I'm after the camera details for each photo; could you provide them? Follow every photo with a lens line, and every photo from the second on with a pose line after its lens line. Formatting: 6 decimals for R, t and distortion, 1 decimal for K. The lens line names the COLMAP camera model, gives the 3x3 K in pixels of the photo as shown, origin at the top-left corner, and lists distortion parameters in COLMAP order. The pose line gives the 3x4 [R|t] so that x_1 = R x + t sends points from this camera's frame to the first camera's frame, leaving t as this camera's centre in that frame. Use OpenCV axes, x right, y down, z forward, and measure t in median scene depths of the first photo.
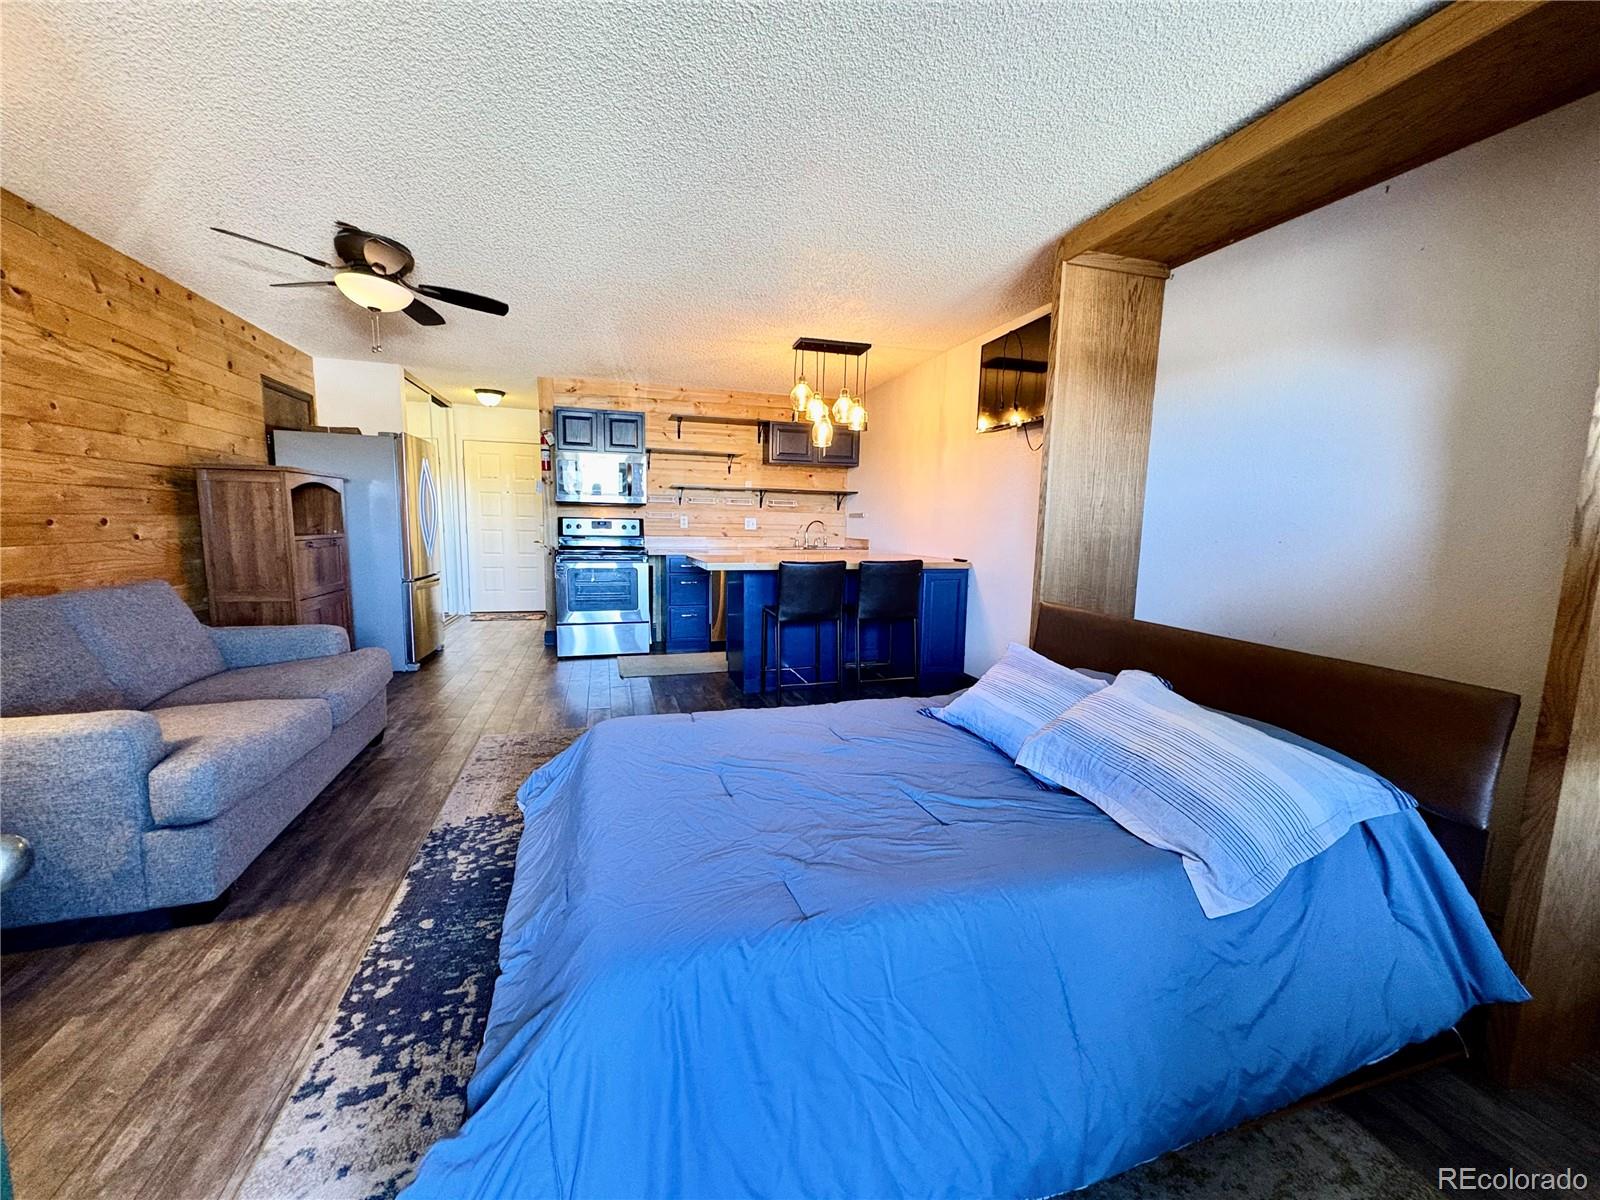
lens RADIAL K [[634.4, 0, 801.2], [0, 634.4, 602.2], [0, 0, 1]] dist [-0.000053, -0.000361]
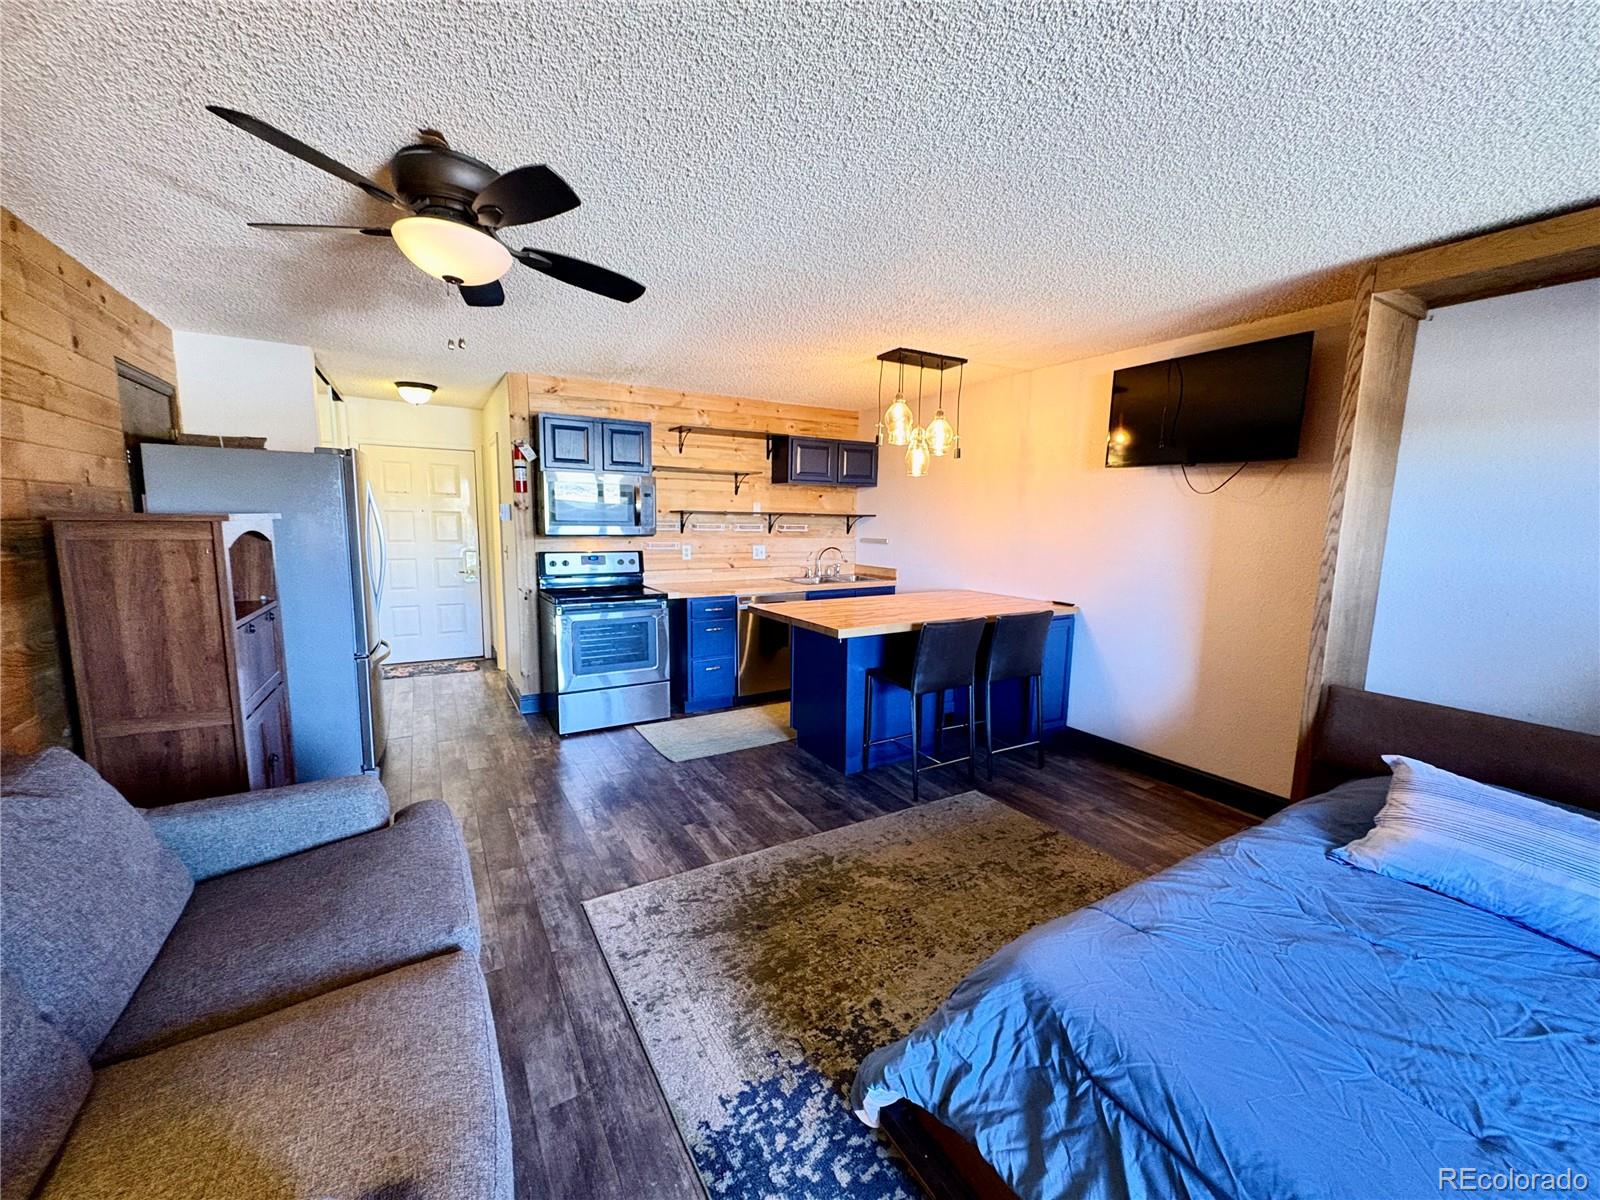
lens RADIAL K [[634.4, 0, 801.2], [0, 634.4, 602.2], [0, 0, 1]] dist [-0.000053, -0.000361]
pose [[0.971701, -0.035580, 0.233518, -0.318565], [0.033063, 0.999345, 0.014686, -0.092033], [-0.233888, -0.006549, 0.972242, 0.200506]]
